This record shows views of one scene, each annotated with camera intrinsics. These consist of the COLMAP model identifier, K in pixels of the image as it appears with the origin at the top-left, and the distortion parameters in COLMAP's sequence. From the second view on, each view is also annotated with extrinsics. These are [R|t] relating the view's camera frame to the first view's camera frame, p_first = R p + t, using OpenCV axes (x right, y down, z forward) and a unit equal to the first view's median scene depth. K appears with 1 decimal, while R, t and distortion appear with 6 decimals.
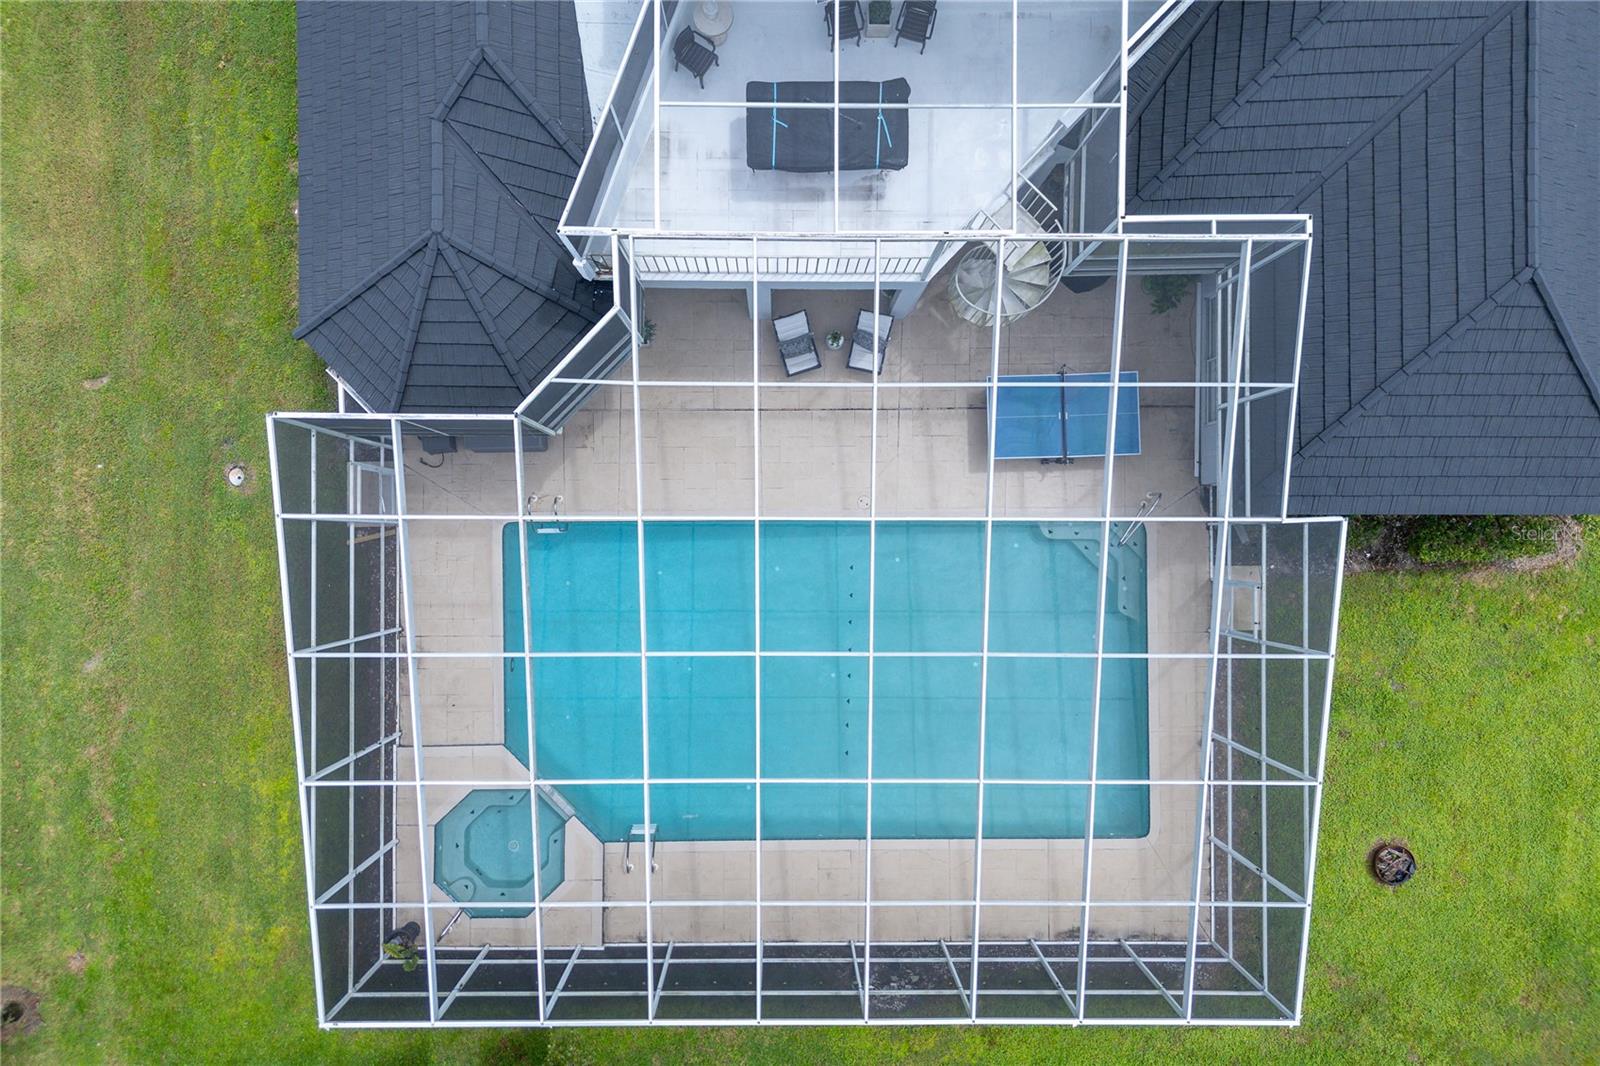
lens RADIAL K [[1144.8, 0, 802.8], [0, 1144.8, 492.8], [0, 0, 1]] dist [0.000247, 0.000727]
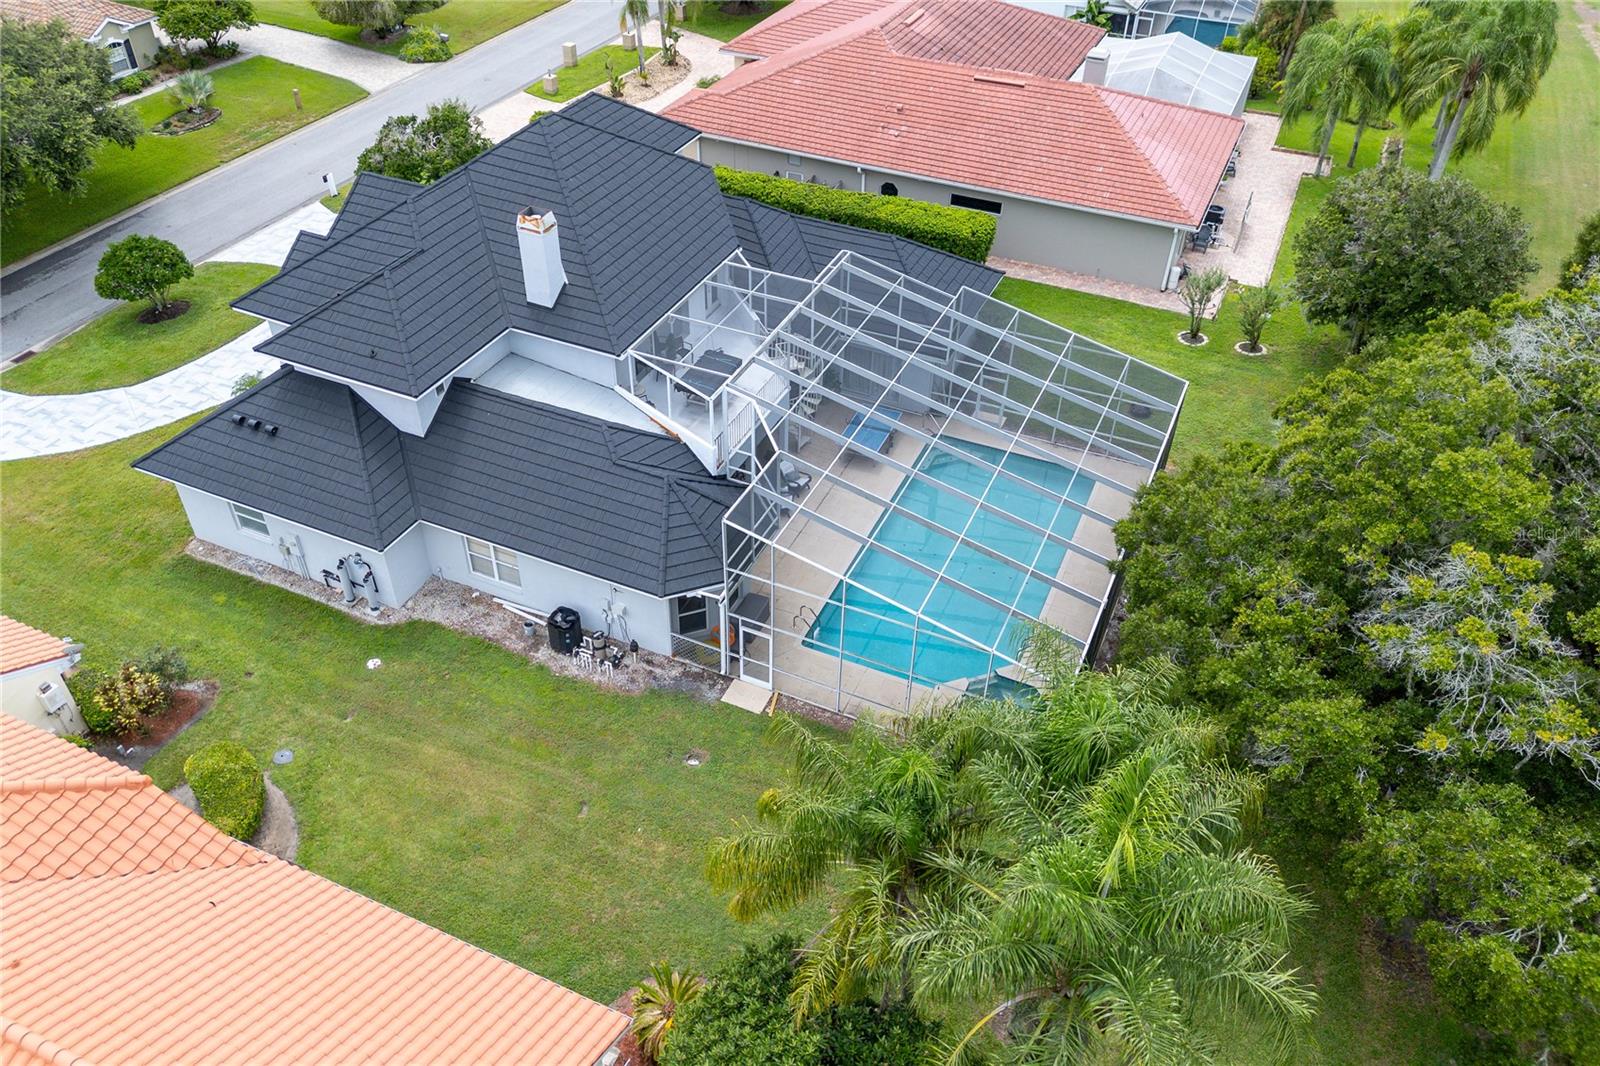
lens RADIAL K [[1164.7, 0, 800.0], [0, 1164.7, 533.0], [0, 0, 1]] dist [0.006577, 0.003520]
pose [[0.407894, -0.584283, 0.701595, -1.310213], [0.912143, 0.294613, -0.284951, 0.437315], [-0.040207, 0.756186, 0.653121, -0.152745]]
